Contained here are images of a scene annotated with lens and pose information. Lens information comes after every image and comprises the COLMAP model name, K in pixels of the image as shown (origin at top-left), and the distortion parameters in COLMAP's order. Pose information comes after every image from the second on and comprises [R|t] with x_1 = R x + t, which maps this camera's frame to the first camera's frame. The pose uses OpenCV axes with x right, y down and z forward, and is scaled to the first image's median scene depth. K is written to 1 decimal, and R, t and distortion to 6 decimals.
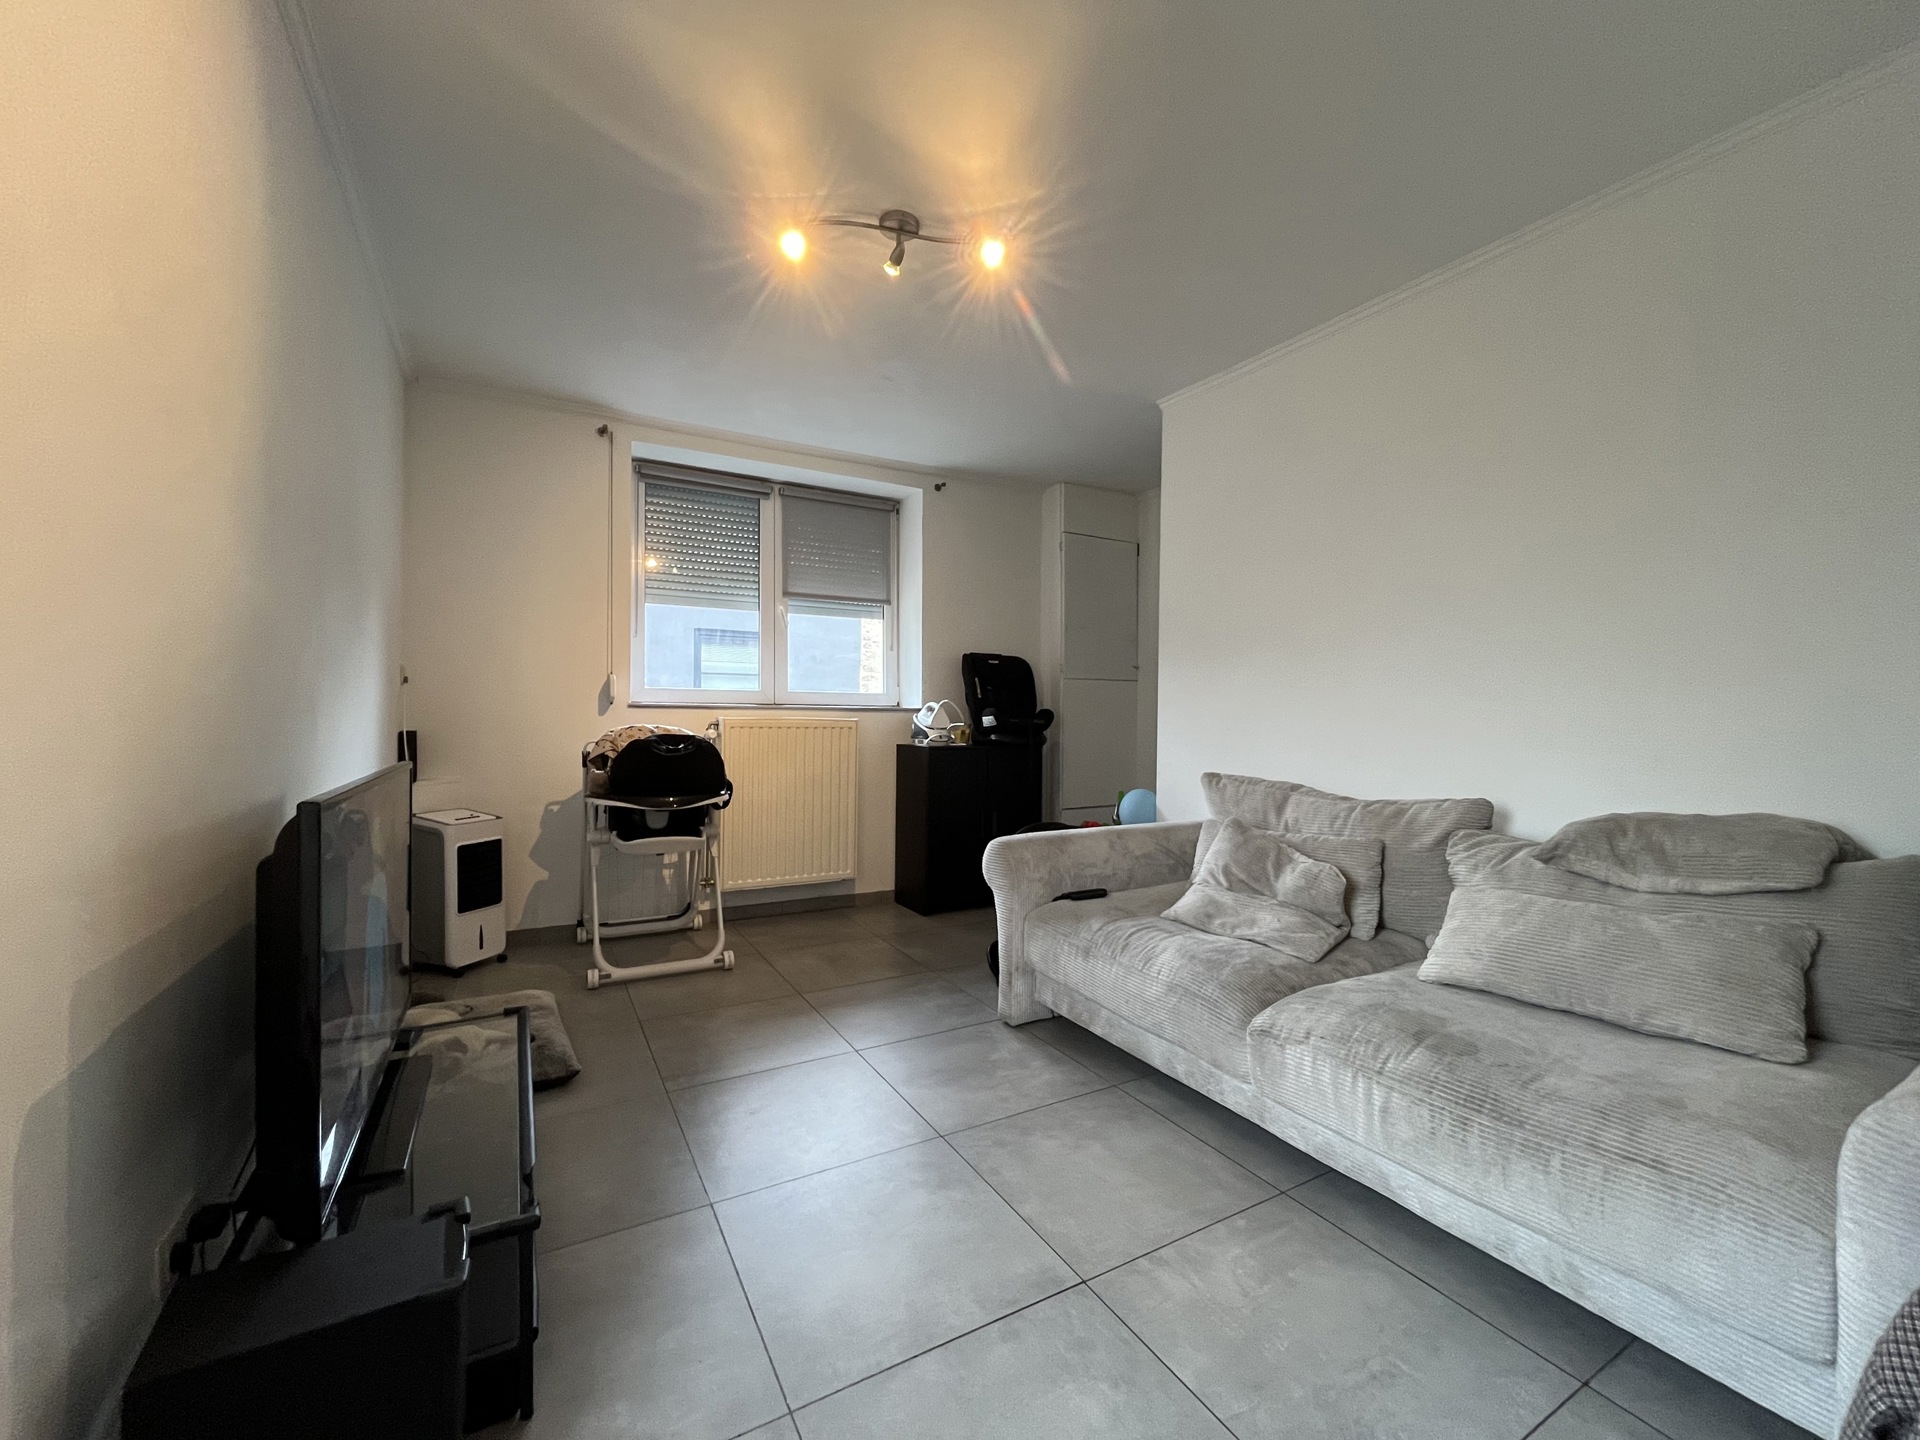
lens RADIAL K [[771.0, 0, 962.1], [0, 771.0, 721.0], [0, 0, 1]] dist [-0.004047, -0.000053]
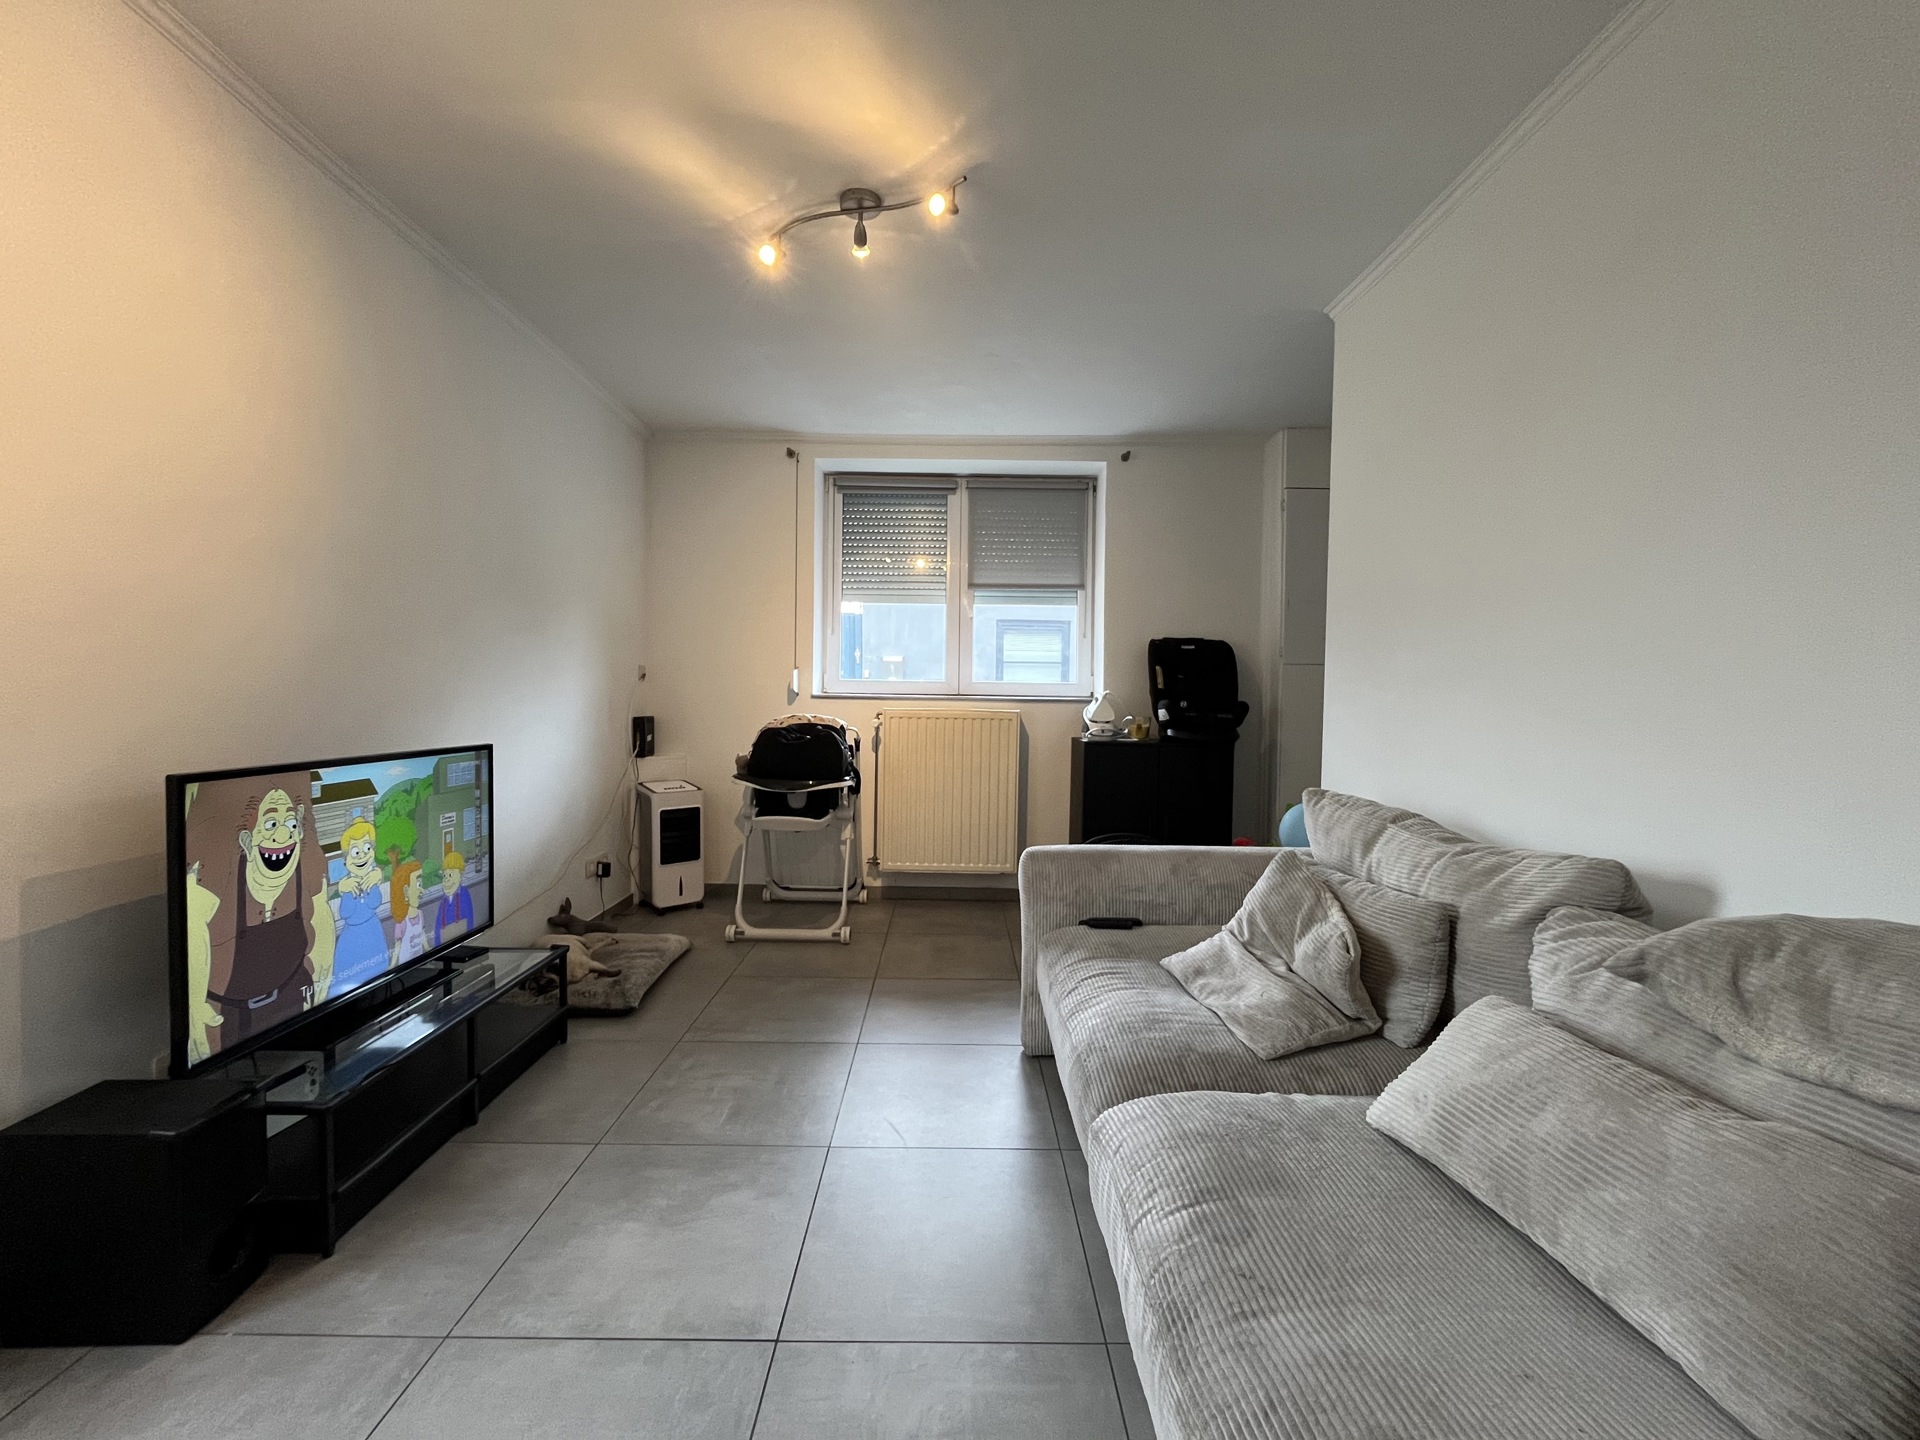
lens RADIAL K [[771.0, 0, 956.8], [0, 771.0, 723.0], [0, 0, 1]] dist [-0.004047, -0.000053]
pose [[0.874258, 0.019988, -0.485050, 0.349115], [-0.008912, 0.999644, 0.025130, -0.013765], [0.485380, -0.017647, 0.874125, 0.142757]]
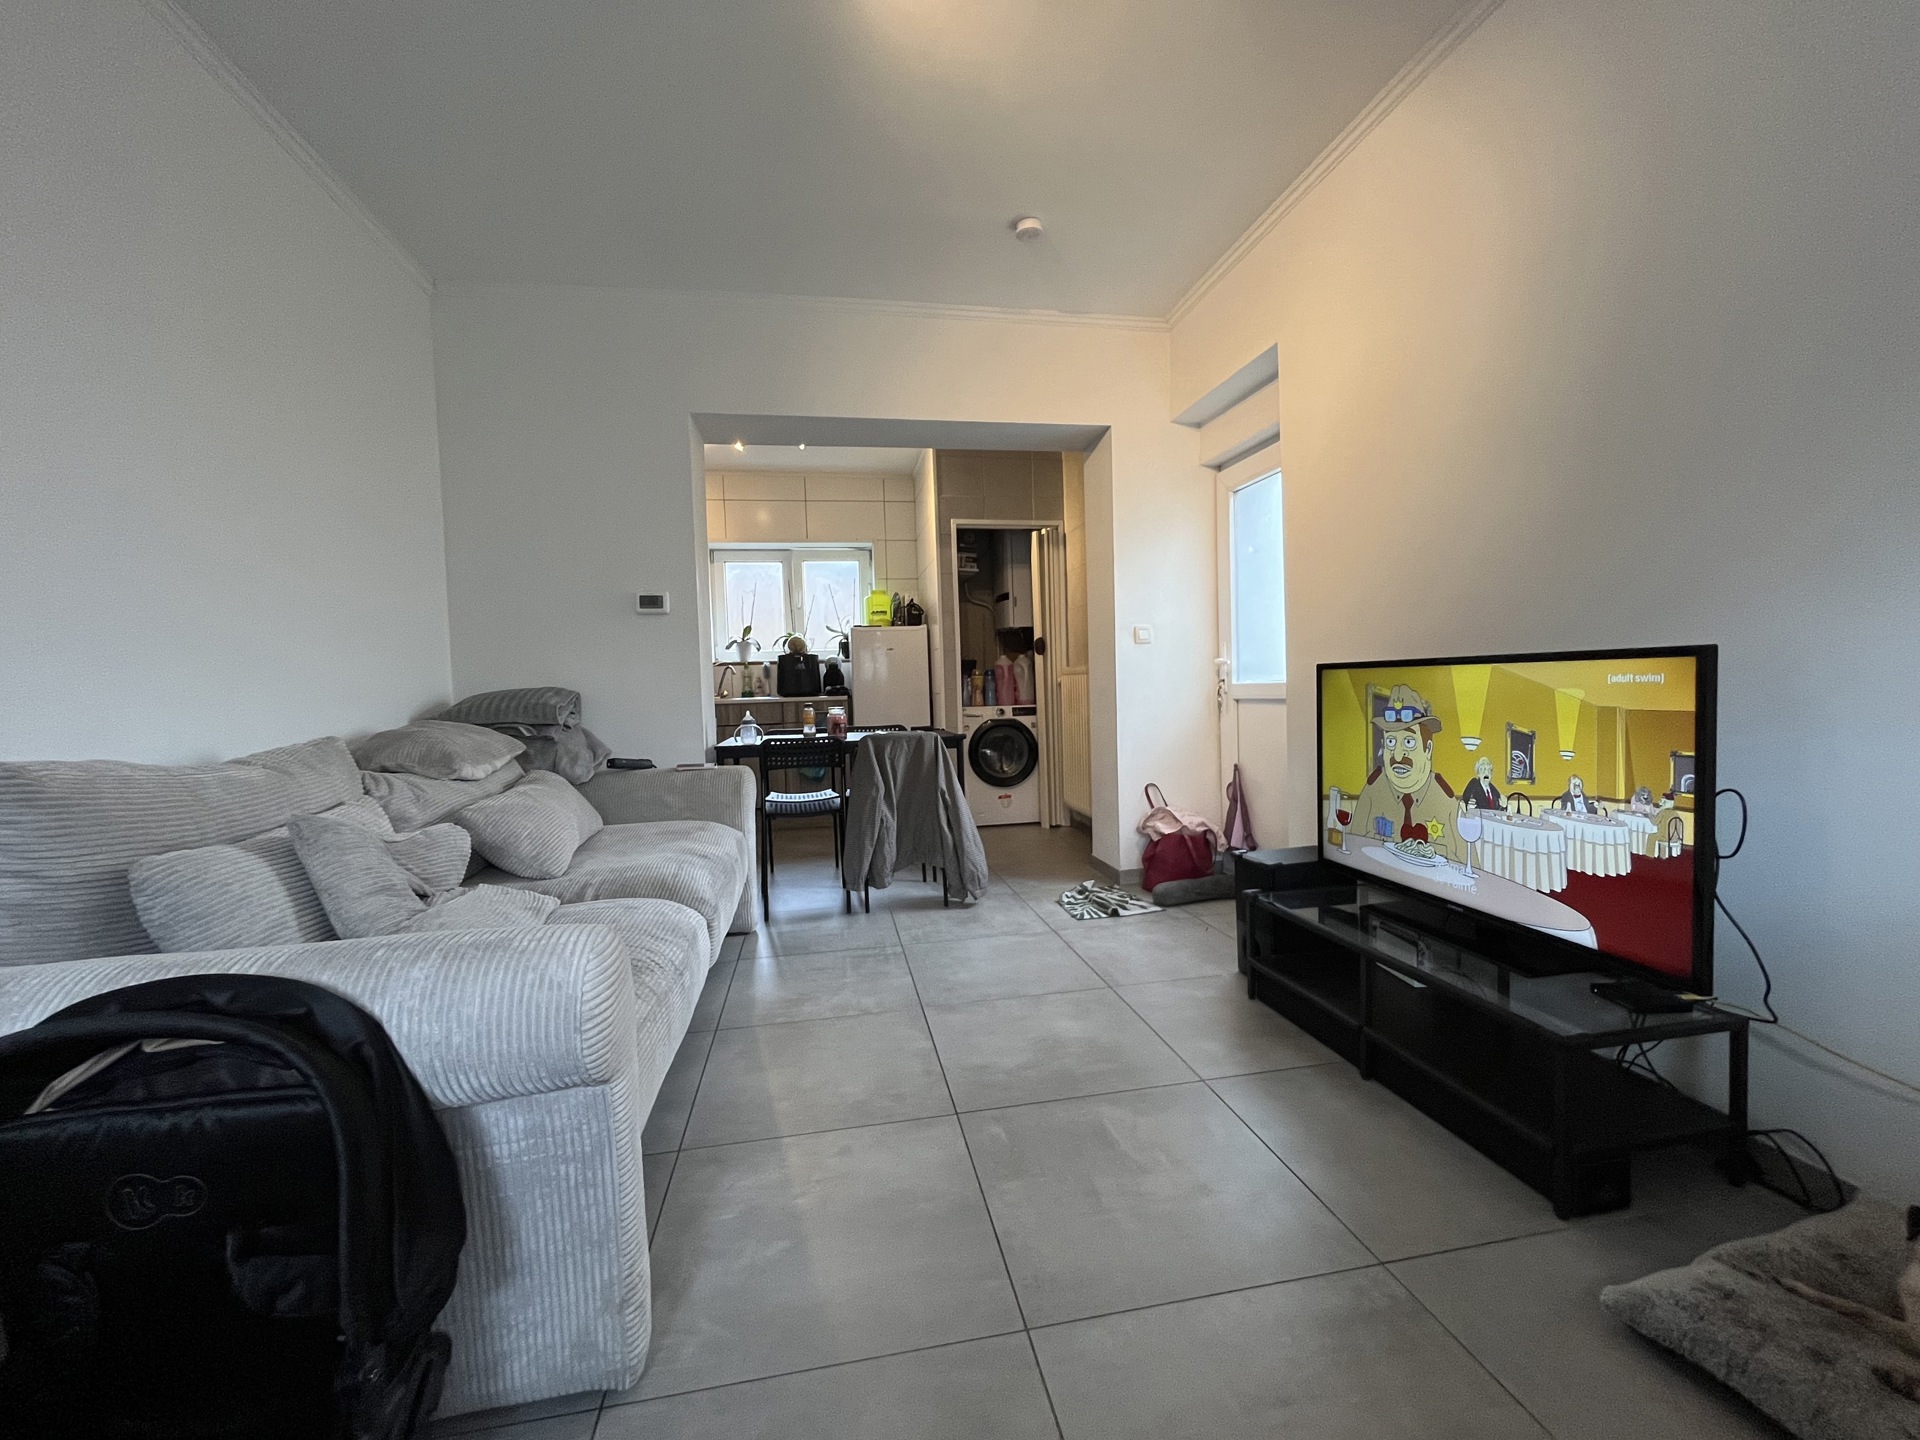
lens RADIAL K [[771.0, 0, 960.9], [0, 771.0, 718.0], [0, 0, 1]] dist [-0.004047, -0.000053]
pose [[-0.942101, 0.012838, 0.335084, -0.190043], [0.030703, 0.998372, 0.048072, 0.036606], [-0.333921, 0.055577, -0.940961, 1.061698]]
